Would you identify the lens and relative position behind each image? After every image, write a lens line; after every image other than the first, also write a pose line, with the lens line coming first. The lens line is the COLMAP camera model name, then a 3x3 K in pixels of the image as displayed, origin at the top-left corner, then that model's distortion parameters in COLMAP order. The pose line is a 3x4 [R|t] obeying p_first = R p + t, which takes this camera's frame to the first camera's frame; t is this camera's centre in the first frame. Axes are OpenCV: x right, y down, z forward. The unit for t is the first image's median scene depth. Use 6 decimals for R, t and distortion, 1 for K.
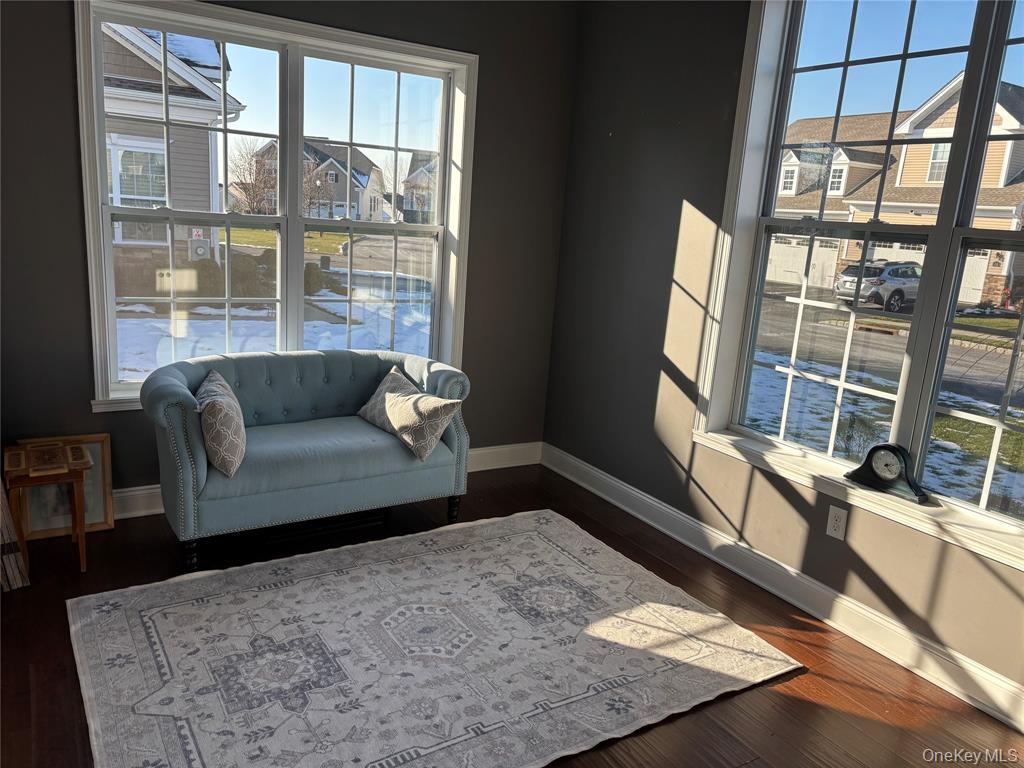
lens RADIAL K [[770.9, 0, 506.2], [0, 770.9, 387.5], [0, 0, 1]] dist [0.073182, -0.071118]
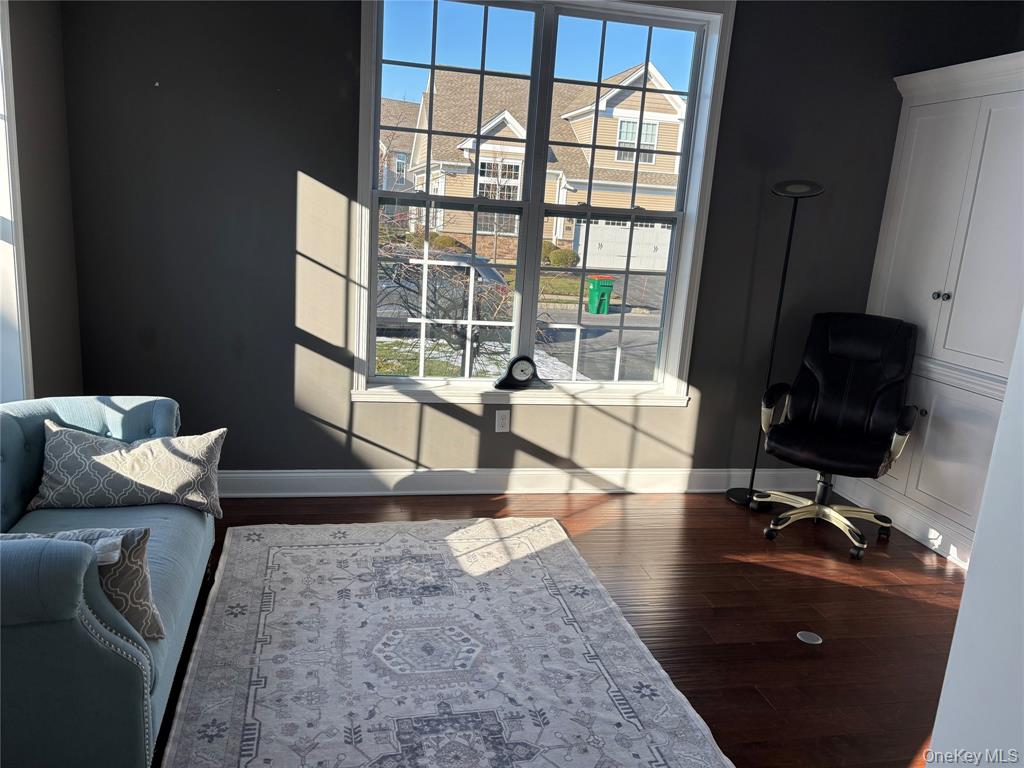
lens RADIAL K [[764.5, 0, 509.5], [0, 764.5, 382.5], [0, 0, 1]] dist [0.104095, -0.138458]
pose [[0.341664, -0.251965, 0.905417, -0.741603], [0.166263, 0.964401, 0.205639, -0.160193], [-0.924998, 0.080278, 0.371394, 0.463900]]
